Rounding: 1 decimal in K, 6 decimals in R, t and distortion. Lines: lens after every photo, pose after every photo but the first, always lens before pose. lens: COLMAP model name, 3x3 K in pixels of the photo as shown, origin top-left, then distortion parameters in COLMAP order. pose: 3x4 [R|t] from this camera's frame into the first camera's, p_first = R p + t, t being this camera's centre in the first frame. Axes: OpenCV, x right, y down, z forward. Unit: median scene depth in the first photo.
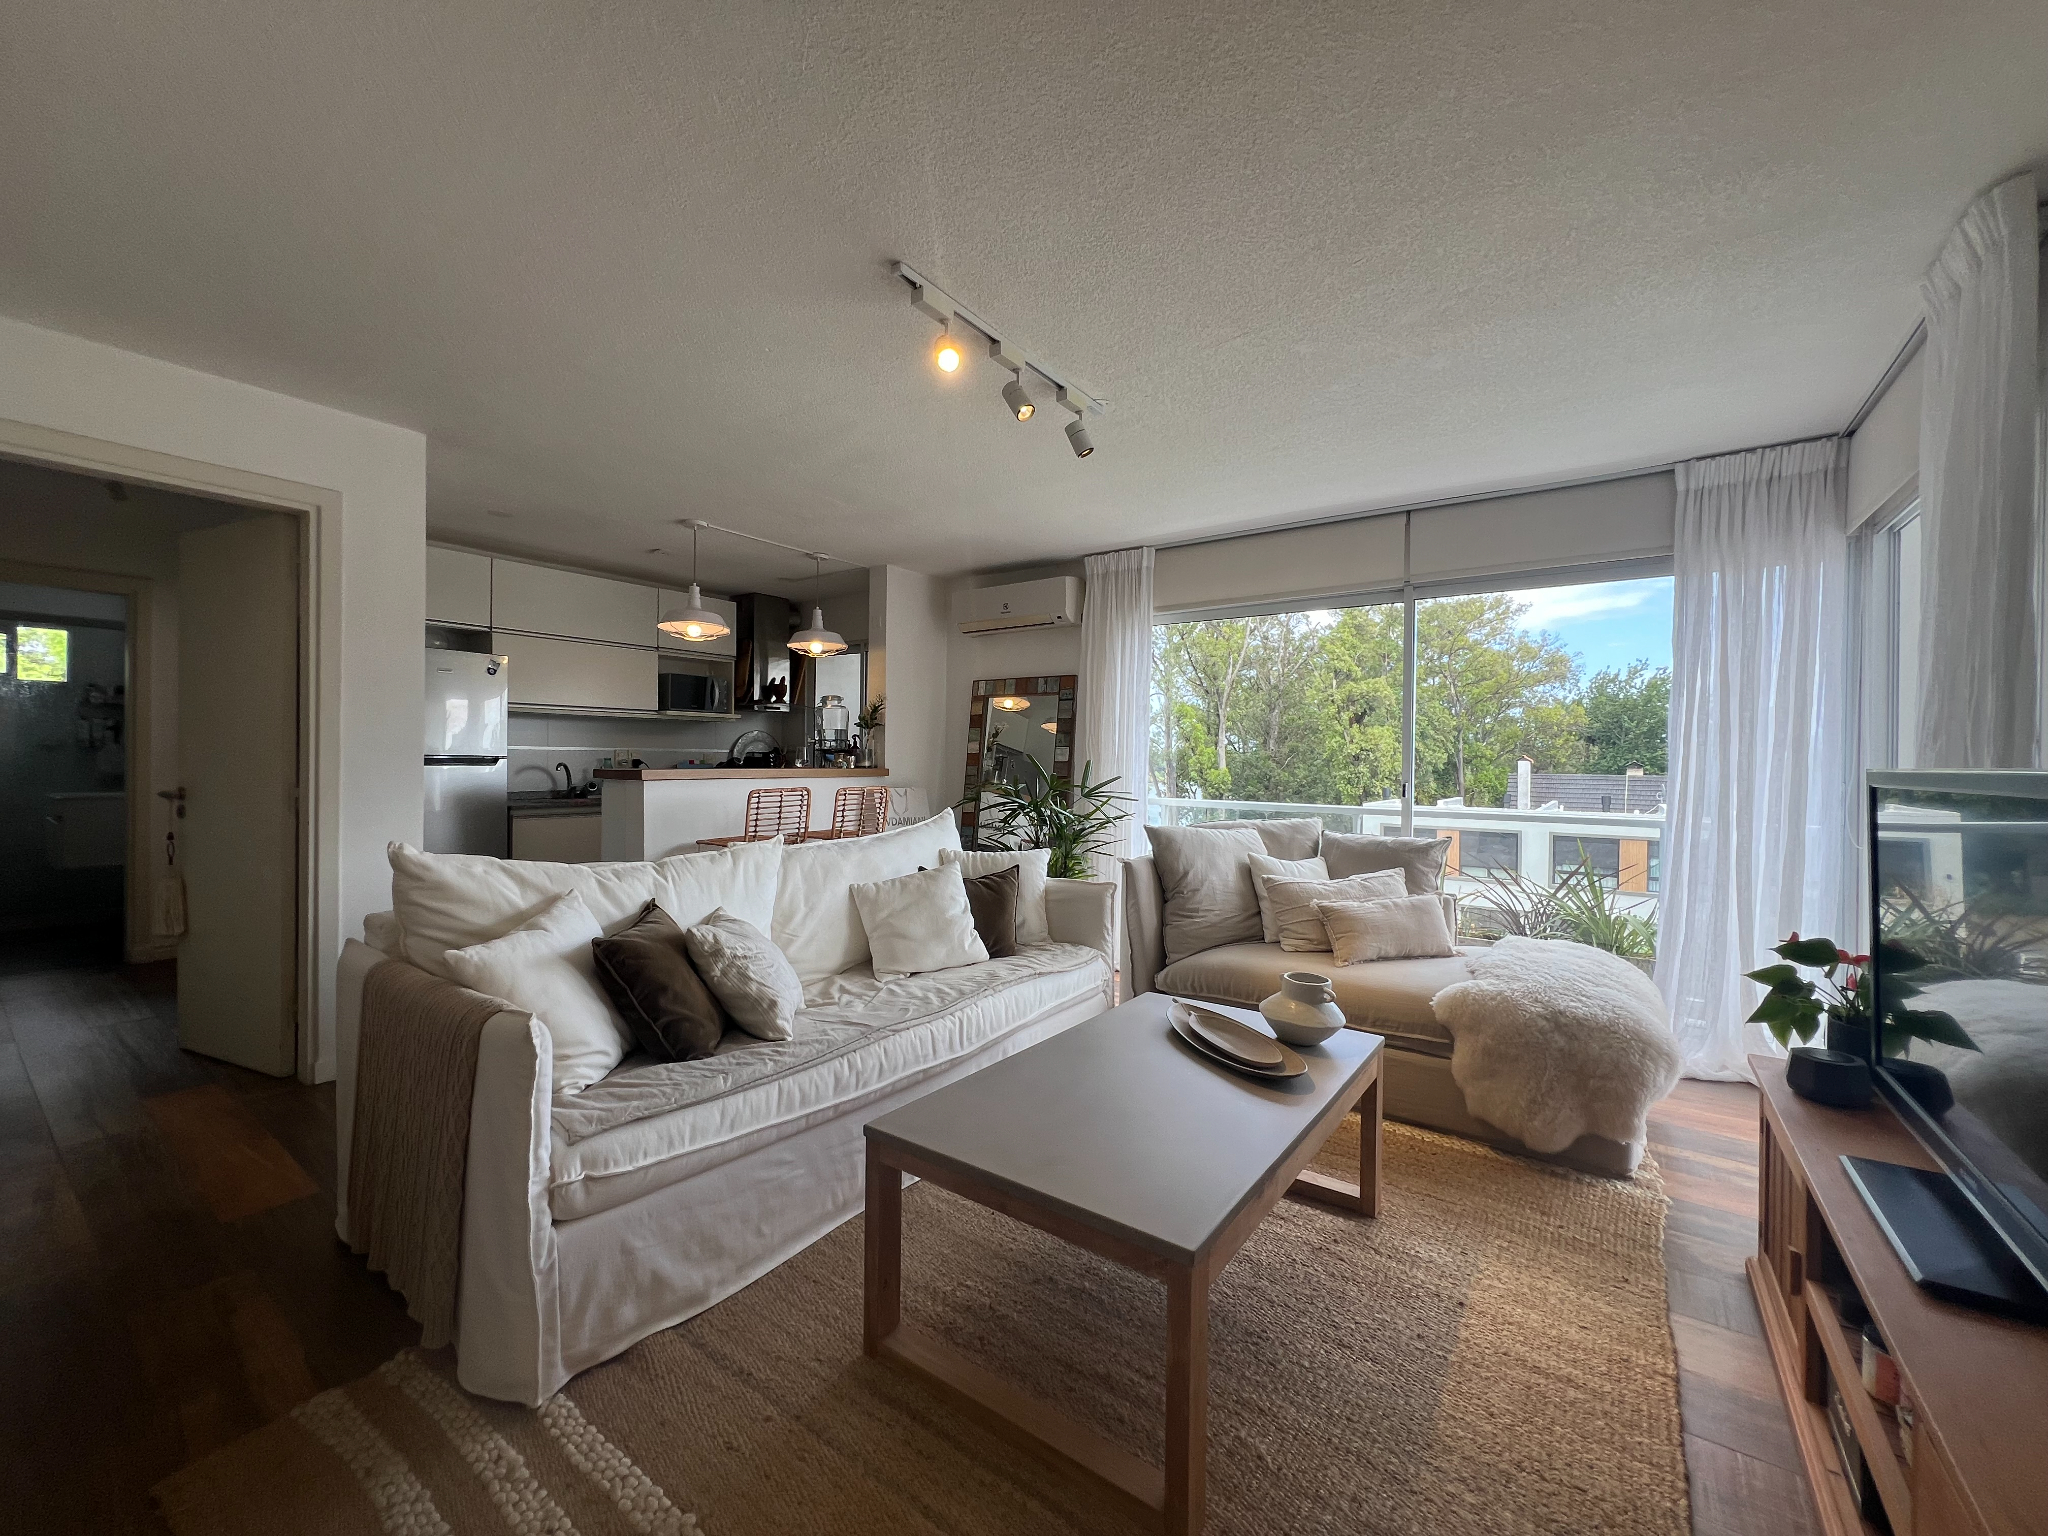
lens RADIAL K [[821.0, 0, 1023.2], [0, 821.0, 764.5], [0, 0, 1]] dist [0.000326, 0.000958]
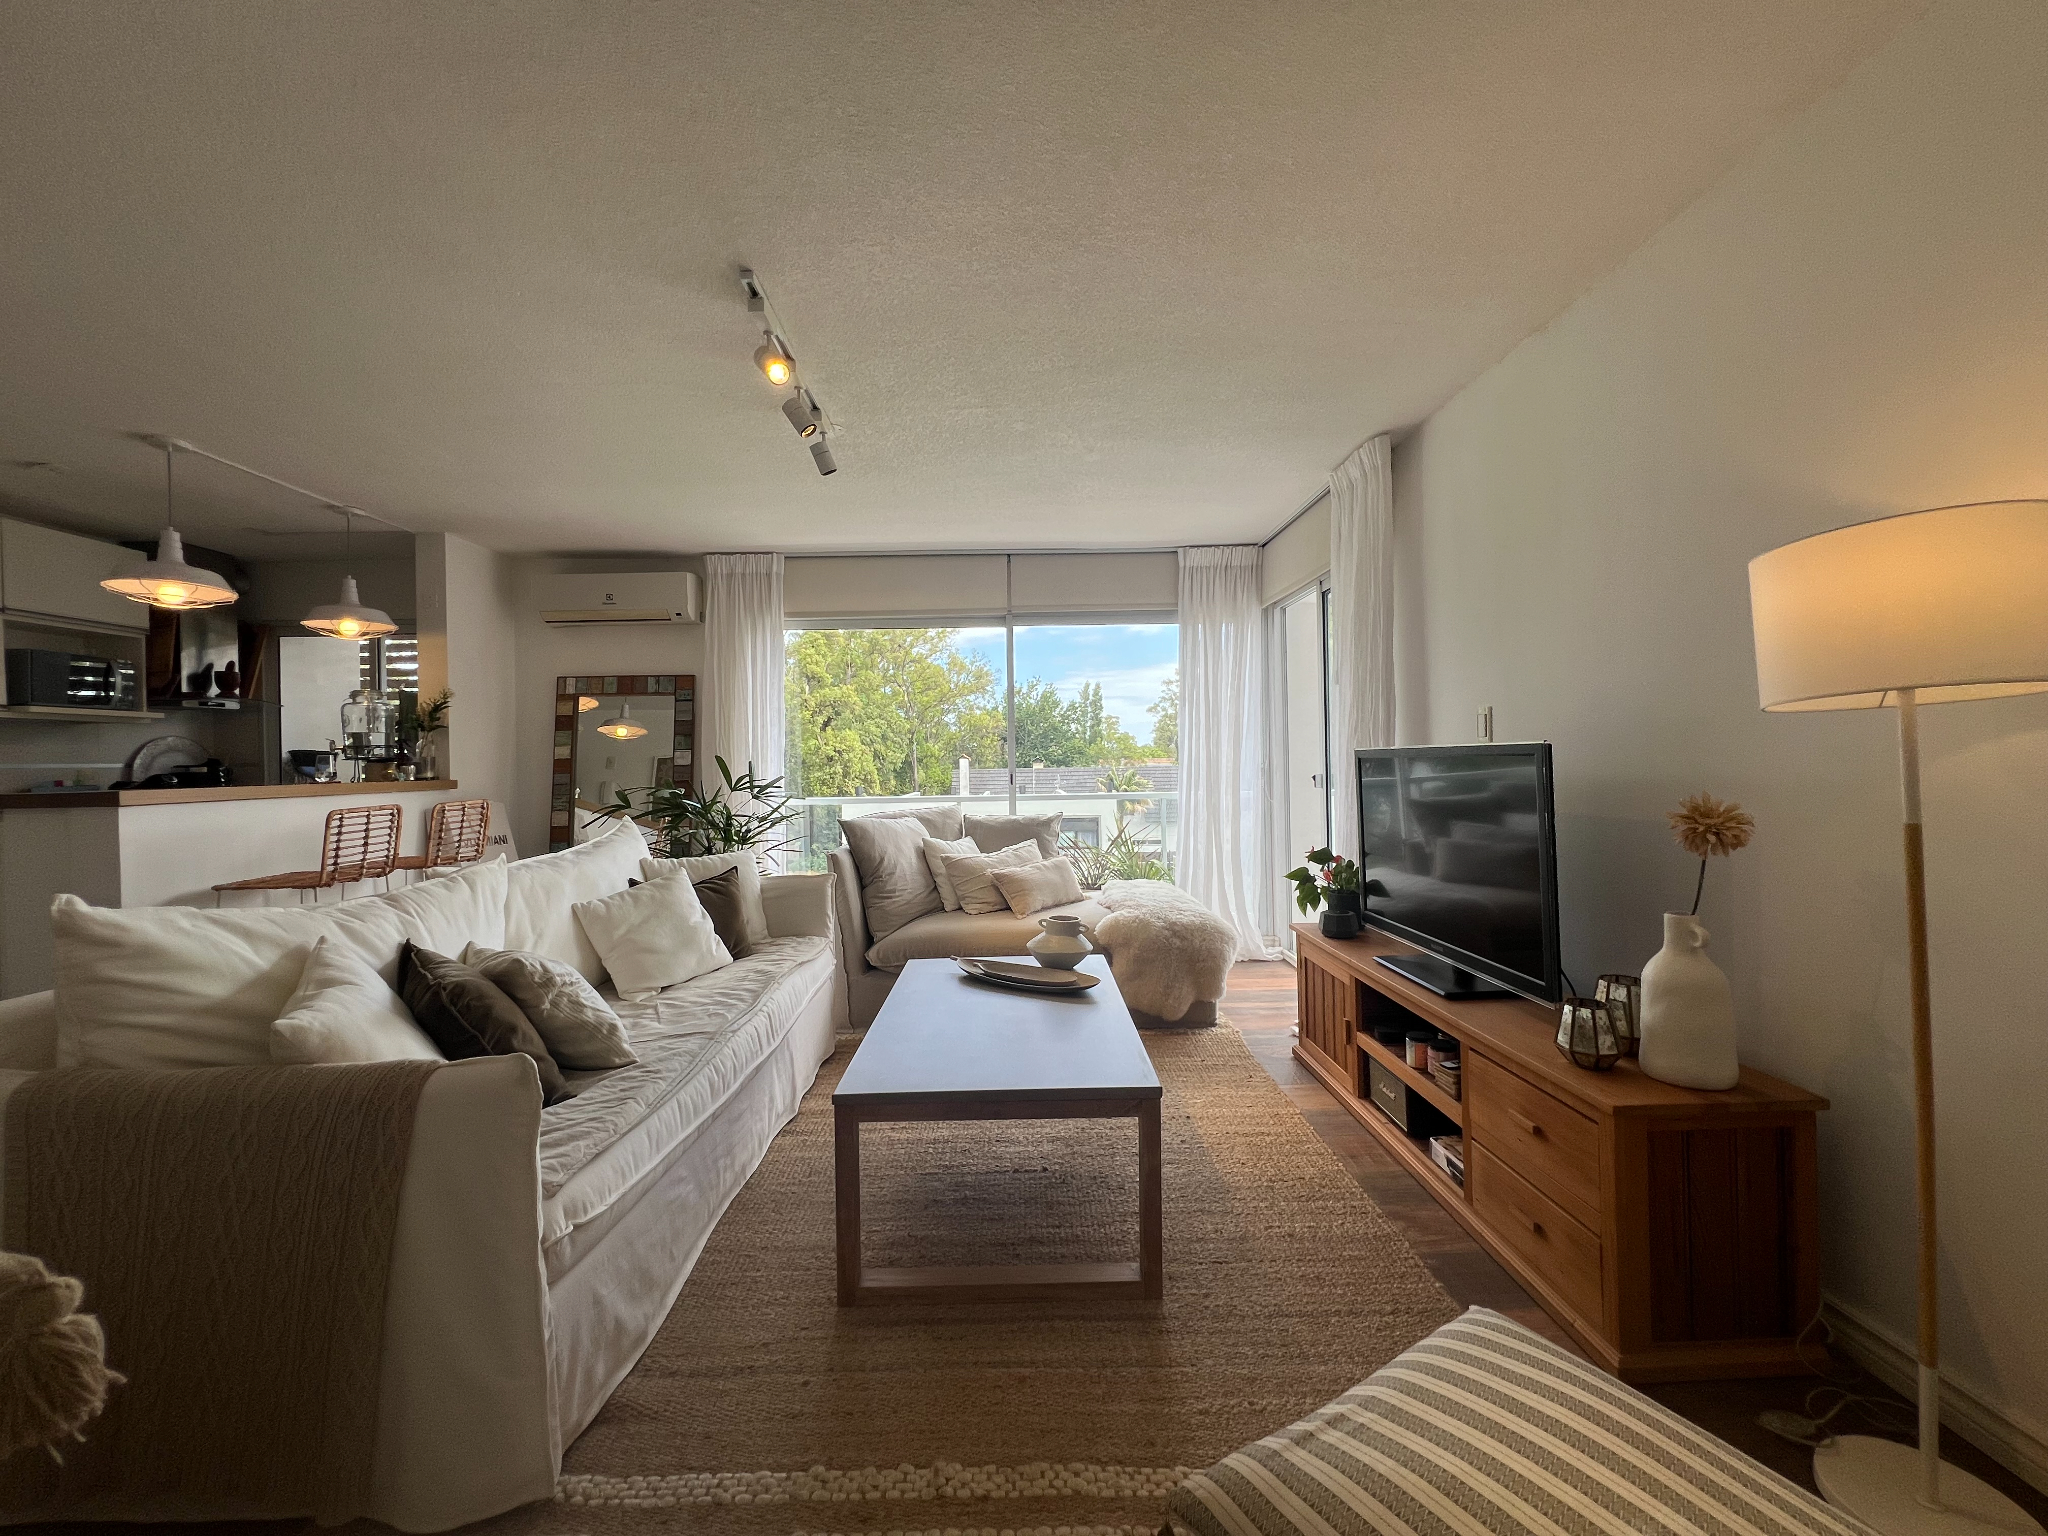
lens RADIAL K [[821.0, 0, 1024.4], [0, 821.0, 763.3], [0, 0, 1]] dist [0.000326, 0.000958]
pose [[0.803477, -0.027131, 0.594717, -0.257003], [0.030896, 0.999515, 0.003856, 0.003757], [-0.594533, 0.015276, 0.803926, -0.007758]]
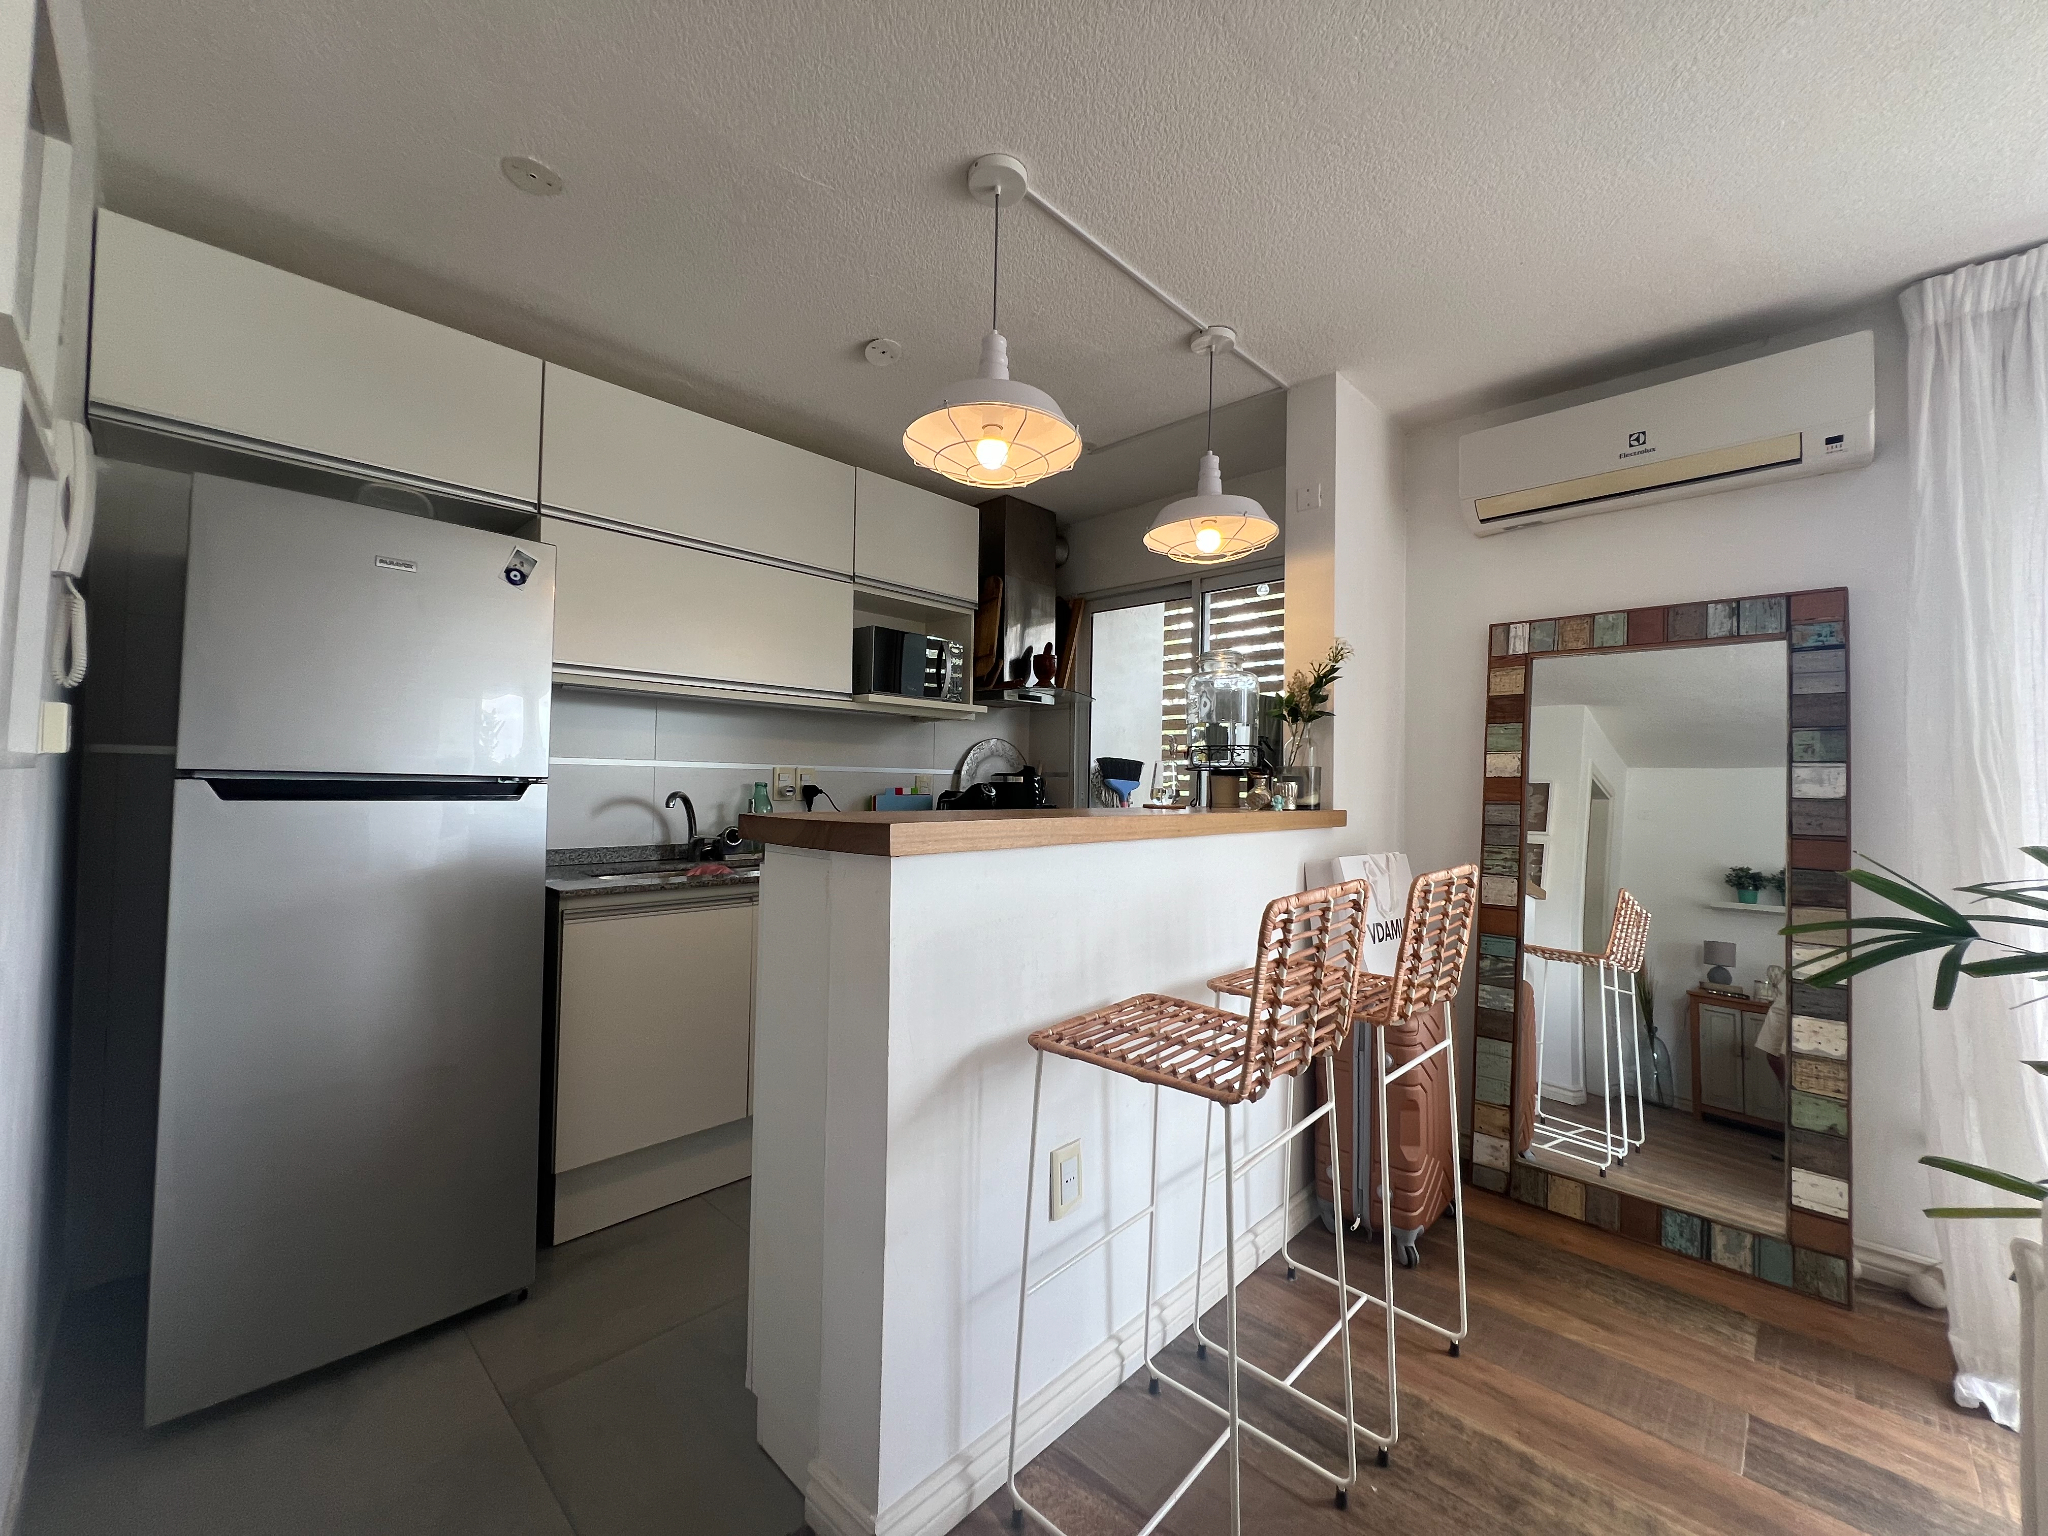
lens RADIAL K [[821.0, 0, 1014.4], [0, 821.0, 759.6], [0, 0, 1]] dist [0.000326, 0.000958]
pose [[0.988677, 0.002211, -0.150041, -0.363477], [-0.007963, 0.999255, -0.037751, -0.005804], [0.149846, 0.038518, 0.987959, 0.685383]]
